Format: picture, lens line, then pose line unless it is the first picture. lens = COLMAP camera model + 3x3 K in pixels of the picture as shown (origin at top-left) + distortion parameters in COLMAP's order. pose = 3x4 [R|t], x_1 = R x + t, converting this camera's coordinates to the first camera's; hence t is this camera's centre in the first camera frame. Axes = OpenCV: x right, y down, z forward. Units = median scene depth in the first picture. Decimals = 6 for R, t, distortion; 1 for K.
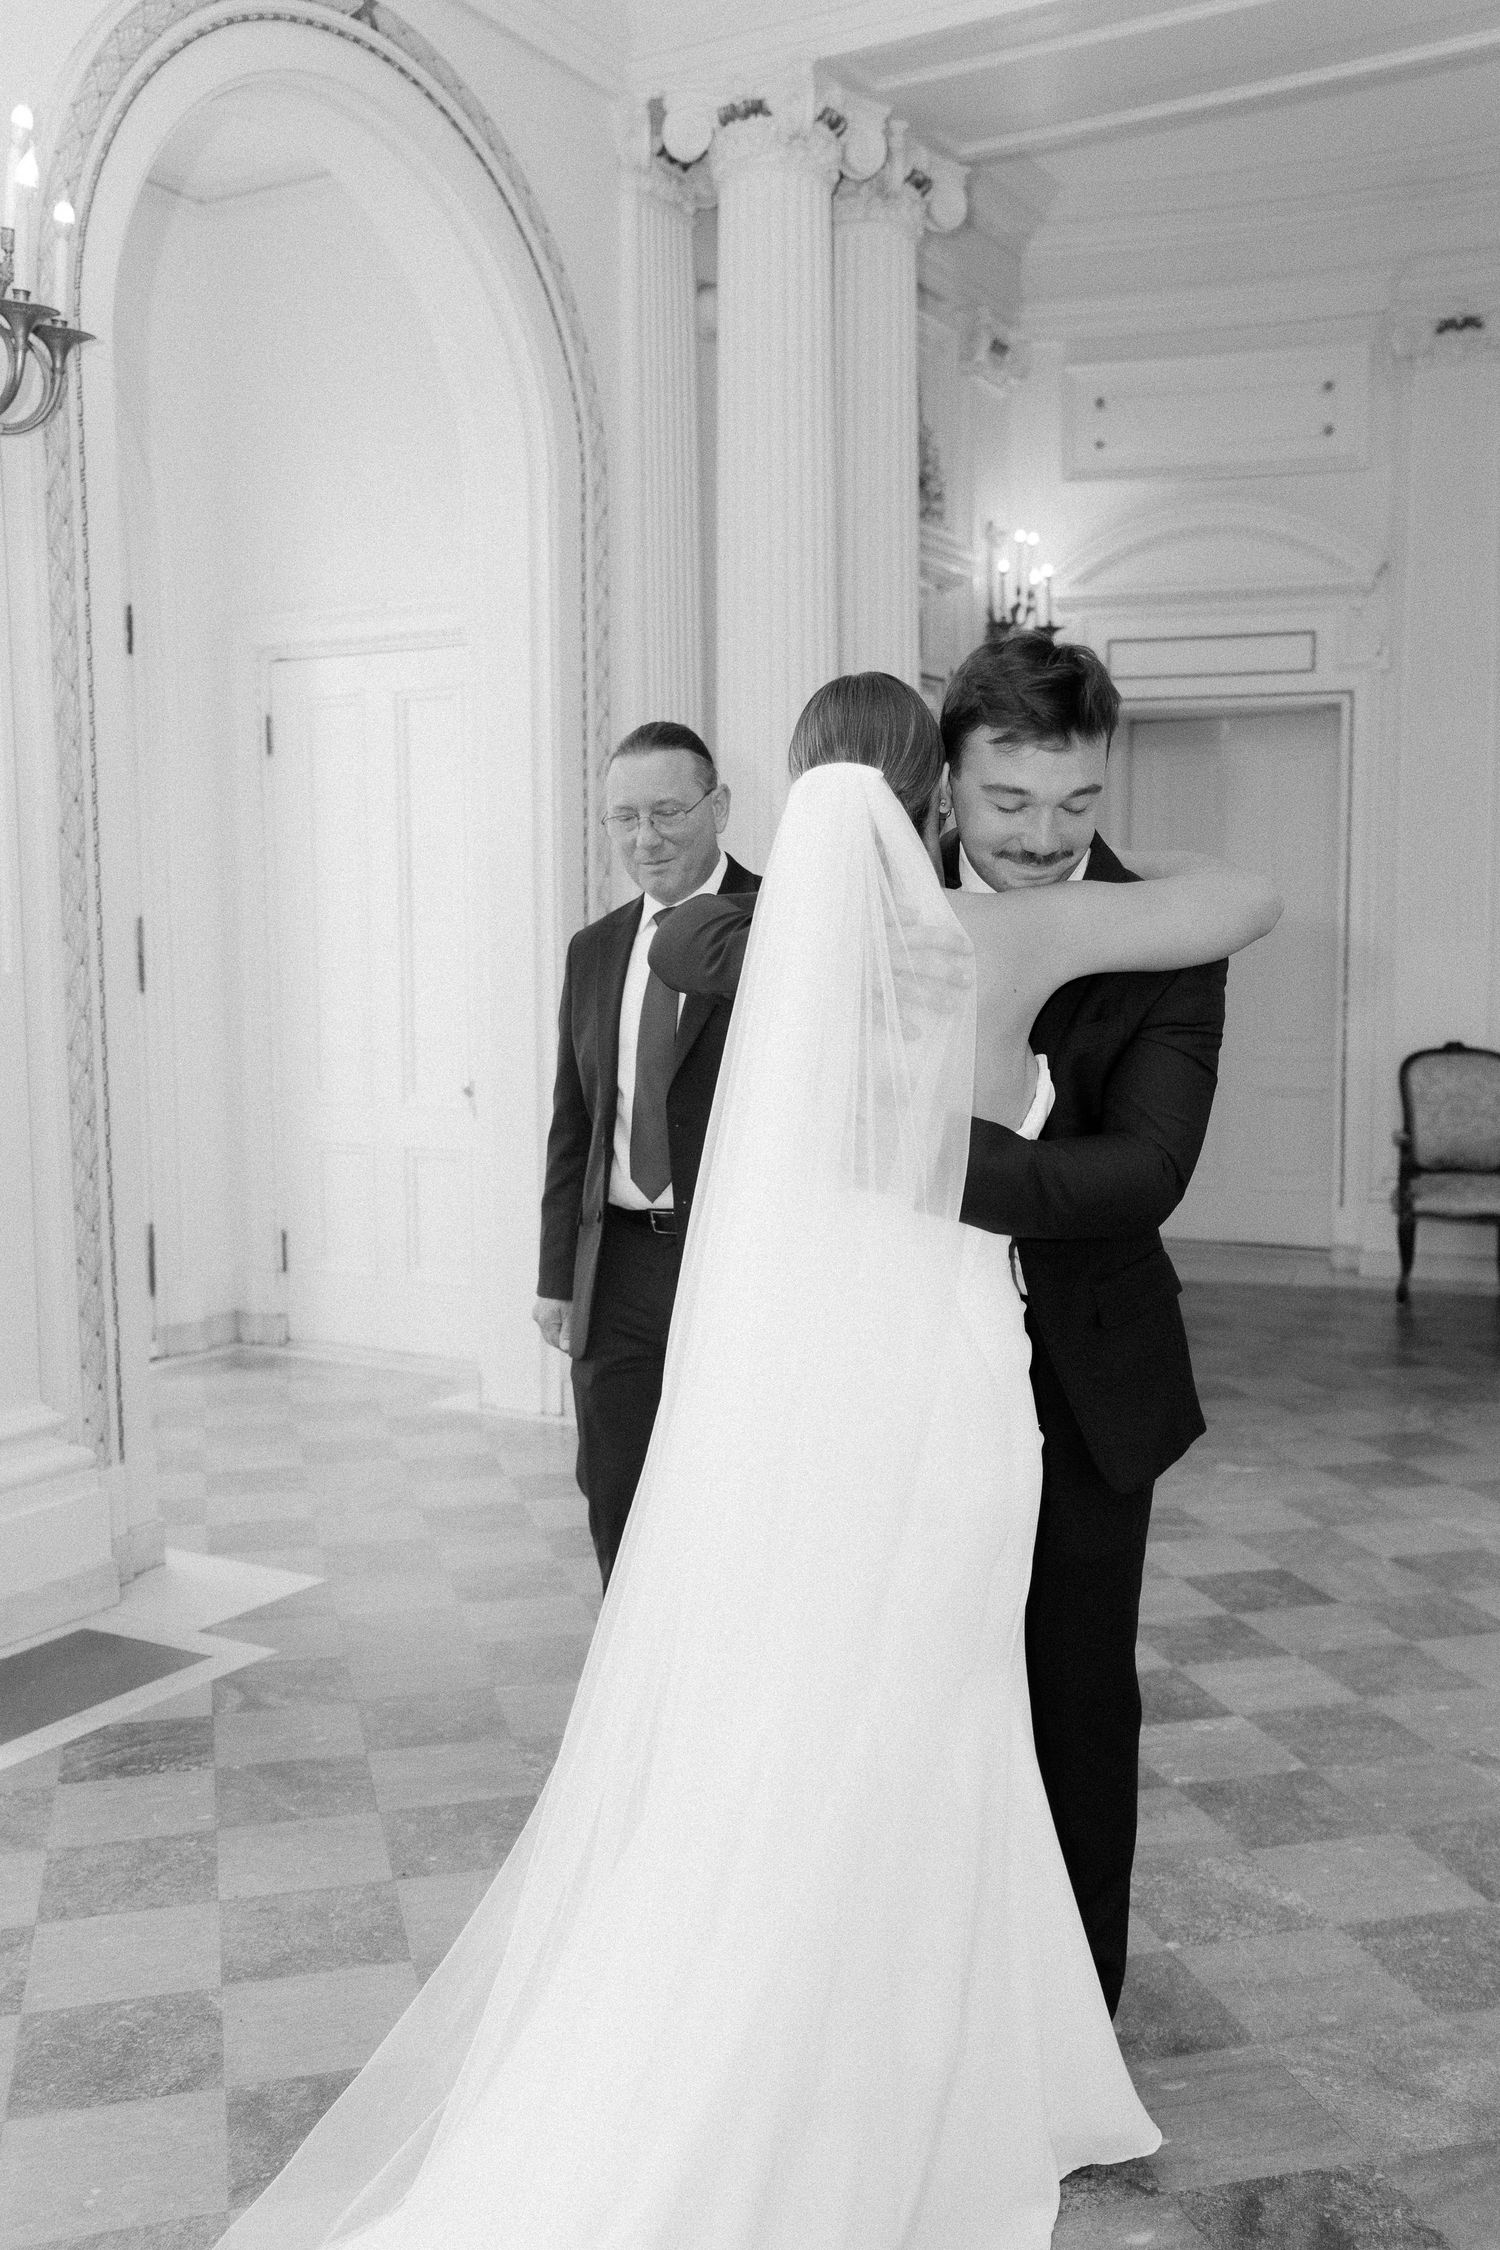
lens RADIAL K [[2072.6, 0, 749.7], [0, 2072.6, 1151.0], [0, 0, 1]] dist [-0.040489, 0.129922]
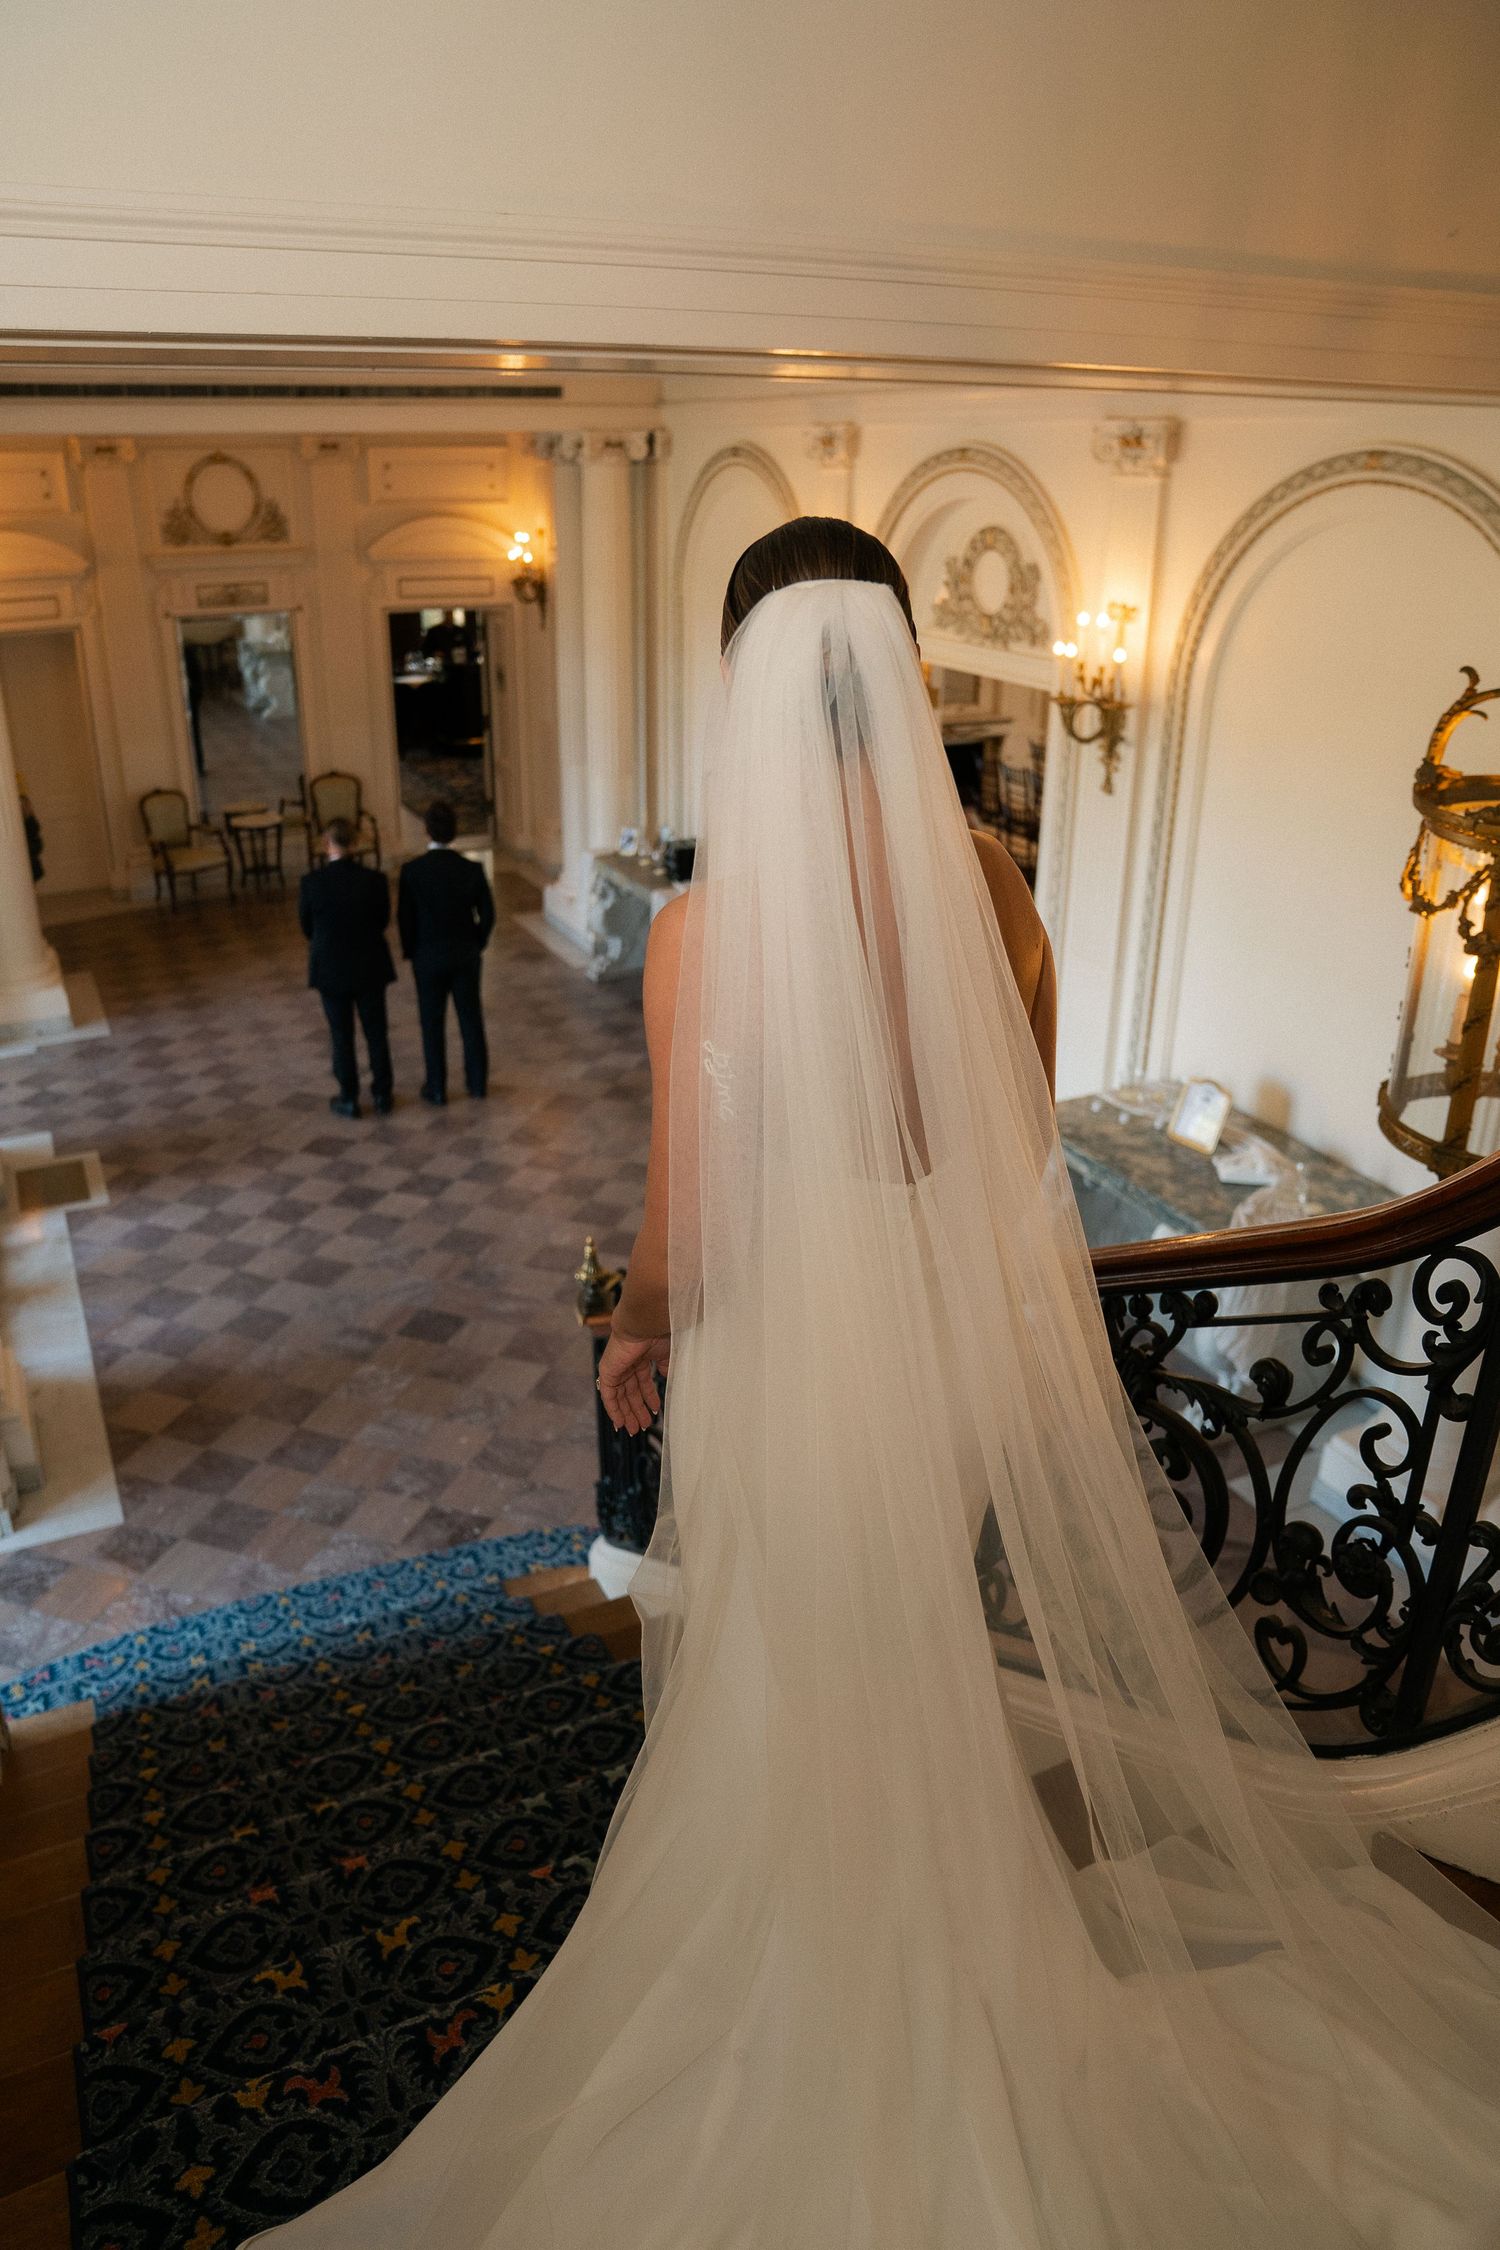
lens RADIAL K [[1582.6, 0, 746.5], [0, 1582.6, 1121.4], [0, 0, 1]] dist [-0.133650, 0.112220]
pose [[0.554413, -0.318959, 0.768694, -0.827671], [0.077751, 0.939454, 0.333737, -0.266863], [-0.828602, -0.125262, 0.545645, -0.550885]]
